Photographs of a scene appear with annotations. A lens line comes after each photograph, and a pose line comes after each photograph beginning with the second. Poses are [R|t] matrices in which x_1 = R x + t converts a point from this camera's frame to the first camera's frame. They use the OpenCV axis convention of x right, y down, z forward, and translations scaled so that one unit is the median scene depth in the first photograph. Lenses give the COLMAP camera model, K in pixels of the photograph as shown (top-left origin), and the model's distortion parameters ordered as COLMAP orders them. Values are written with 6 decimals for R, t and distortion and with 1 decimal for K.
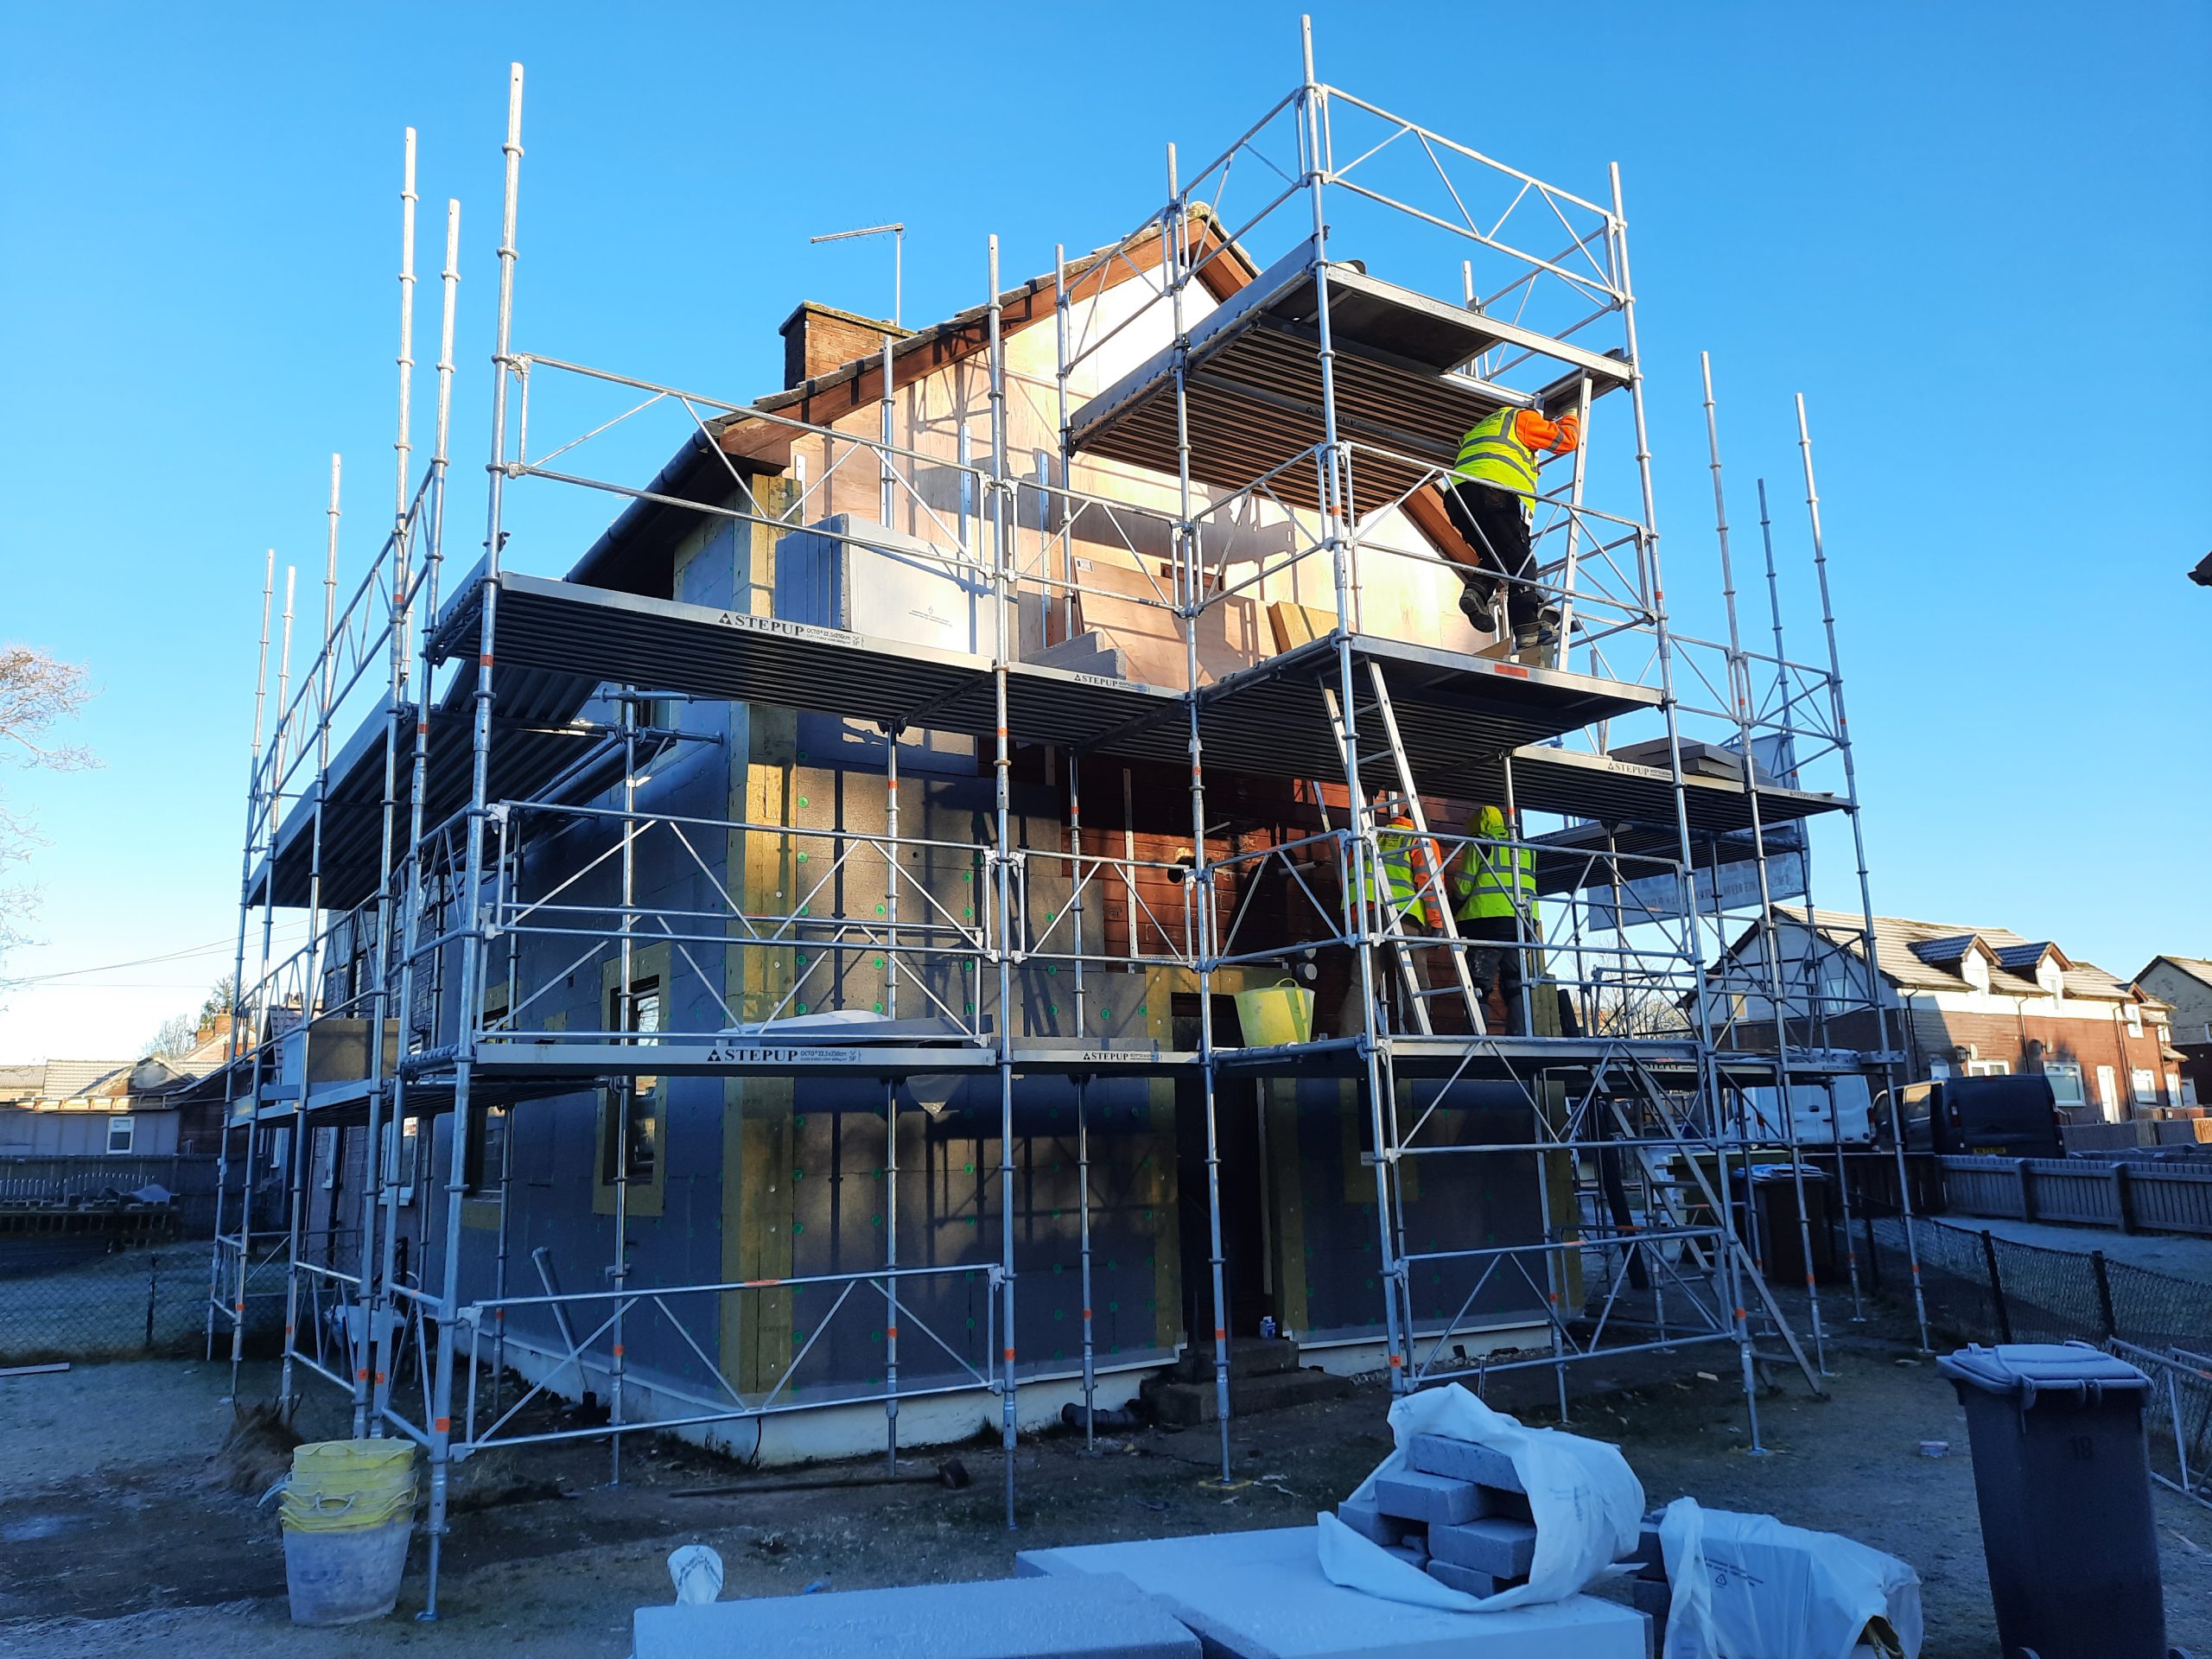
lens RADIAL K [[1626.6, 0, 1112.6], [0, 1626.6, 821.8], [0, 0, 1]] dist [0.000761, -0.008470]
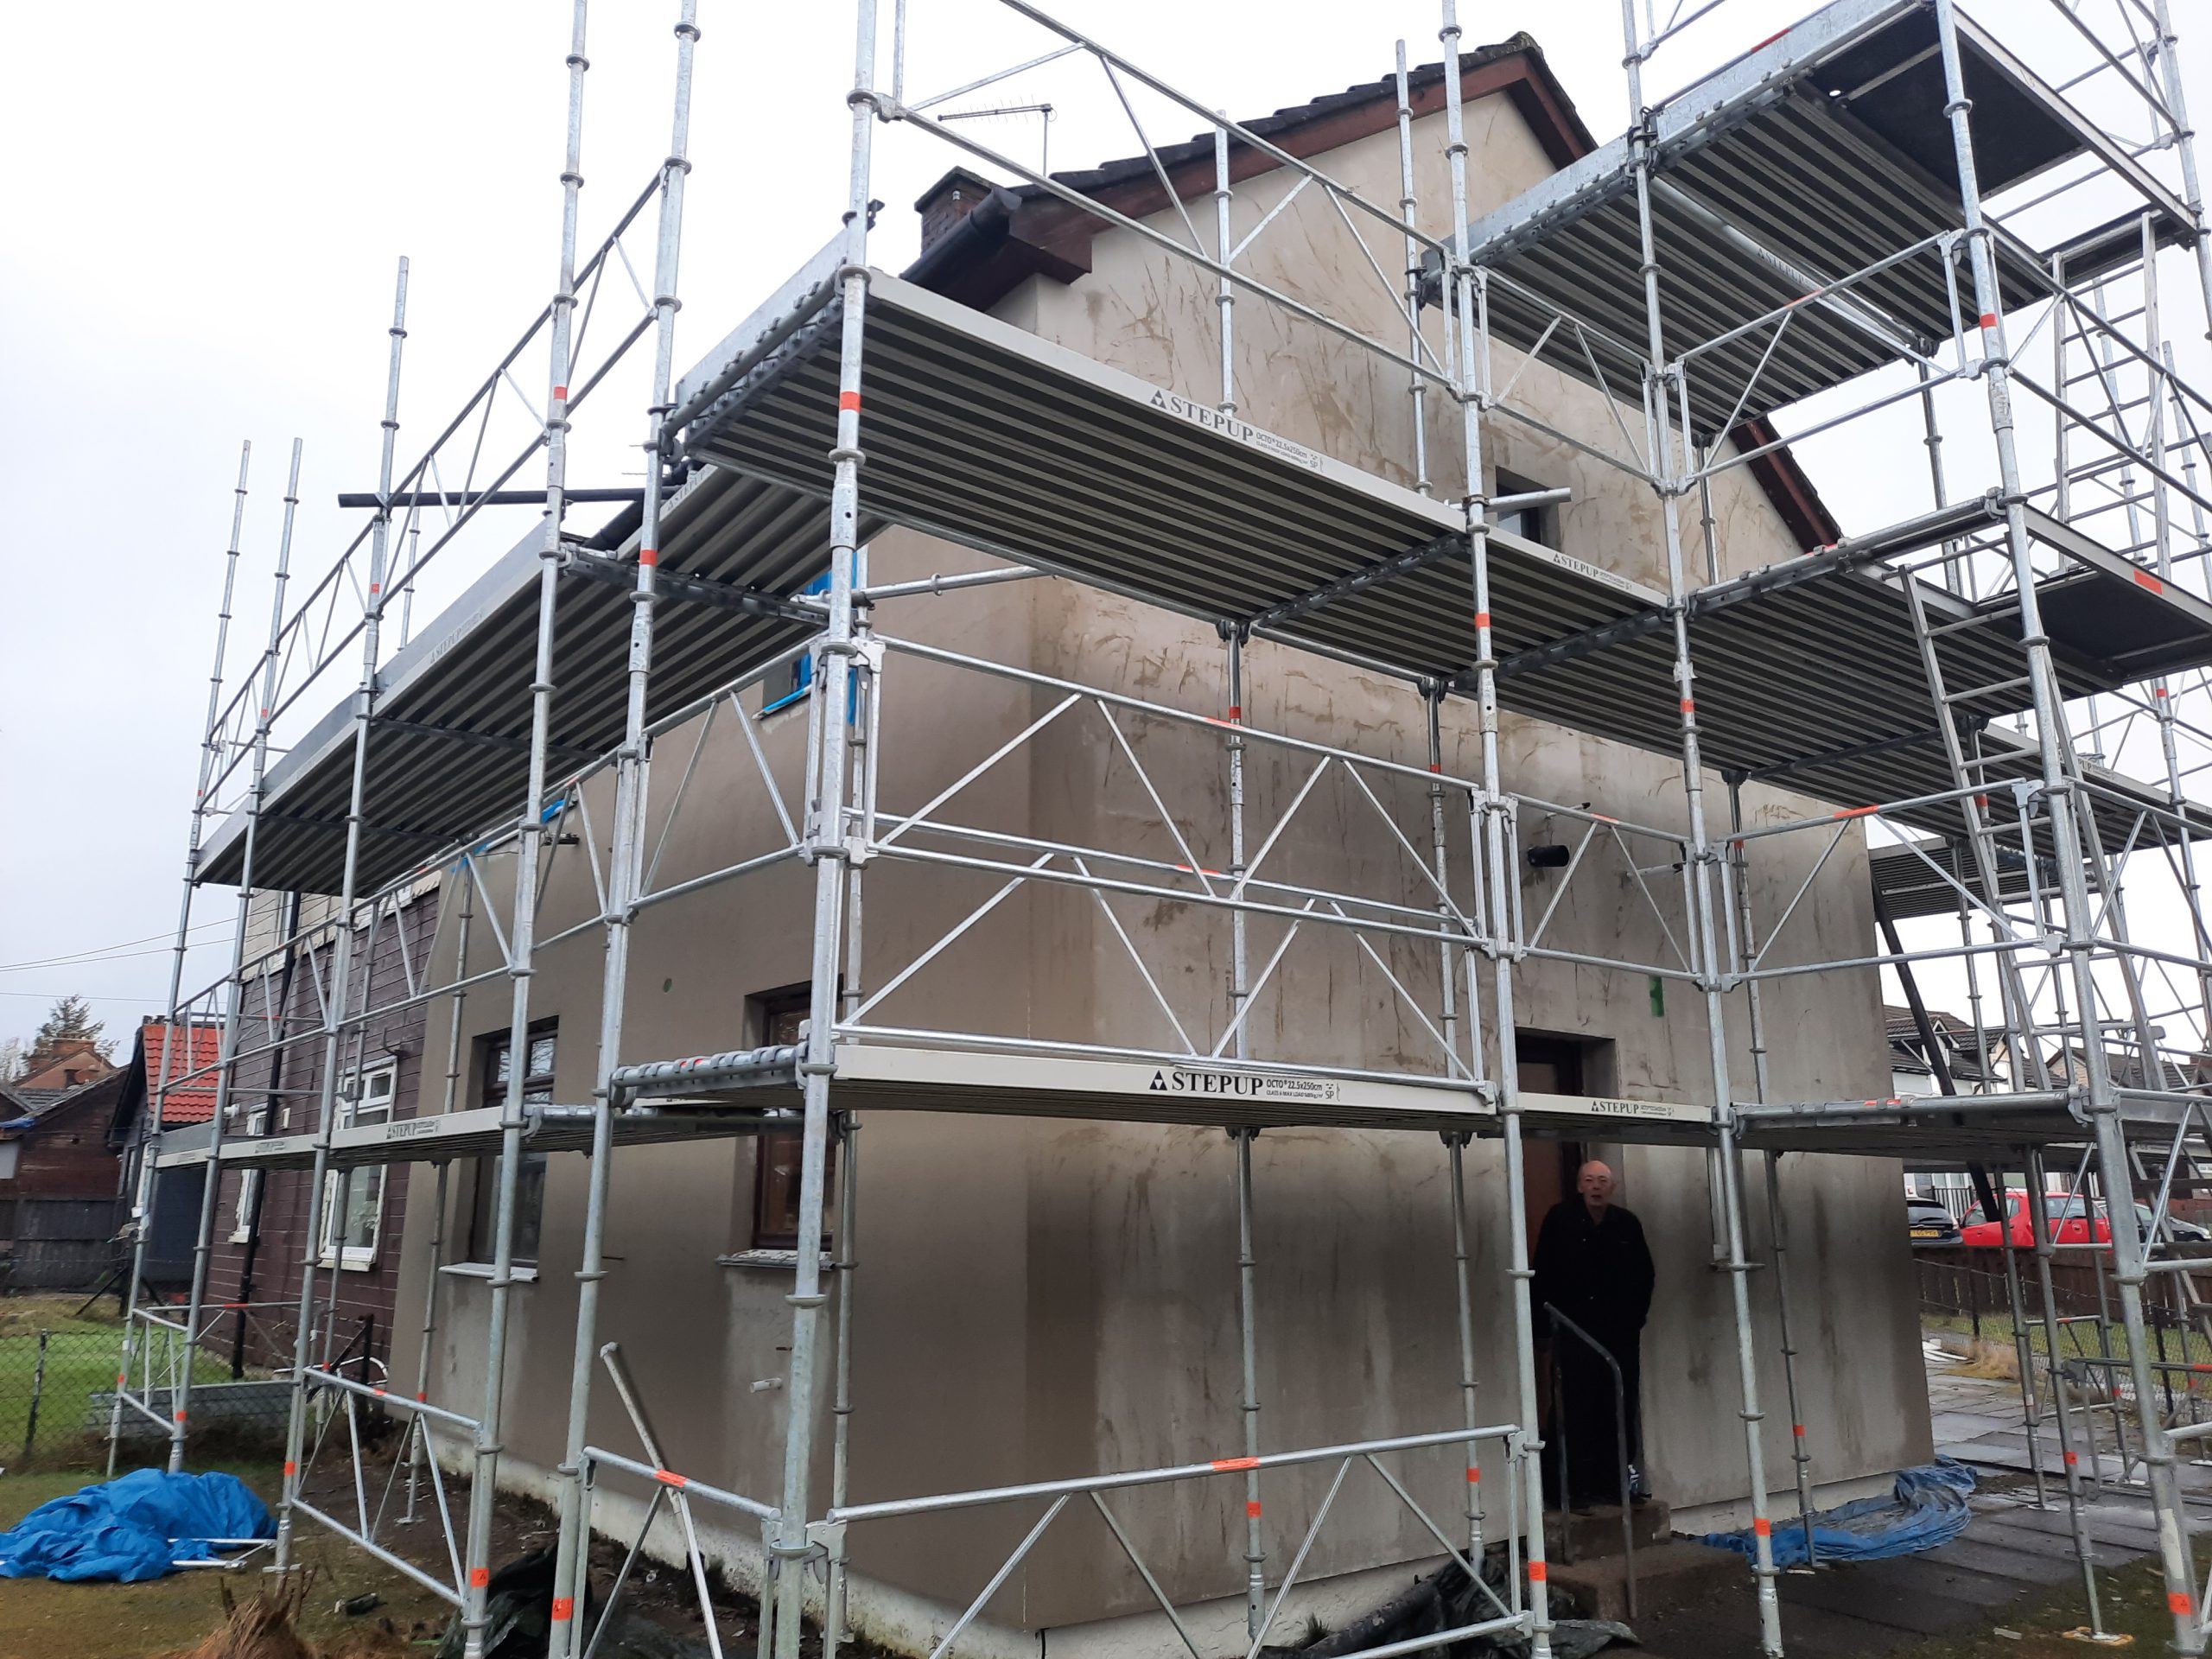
lens RADIAL K [[1626.6, 0, 1113.0], [0, 1626.6, 813.6], [0, 0, 1]] dist [0.000761, -0.008470]
pose [[0.996412, 0.042628, 0.073120, -0.253438], [-0.039696, 0.998366, -0.041097, 0.056145], [-0.074753, 0.038047, 0.996476, 0.314875]]
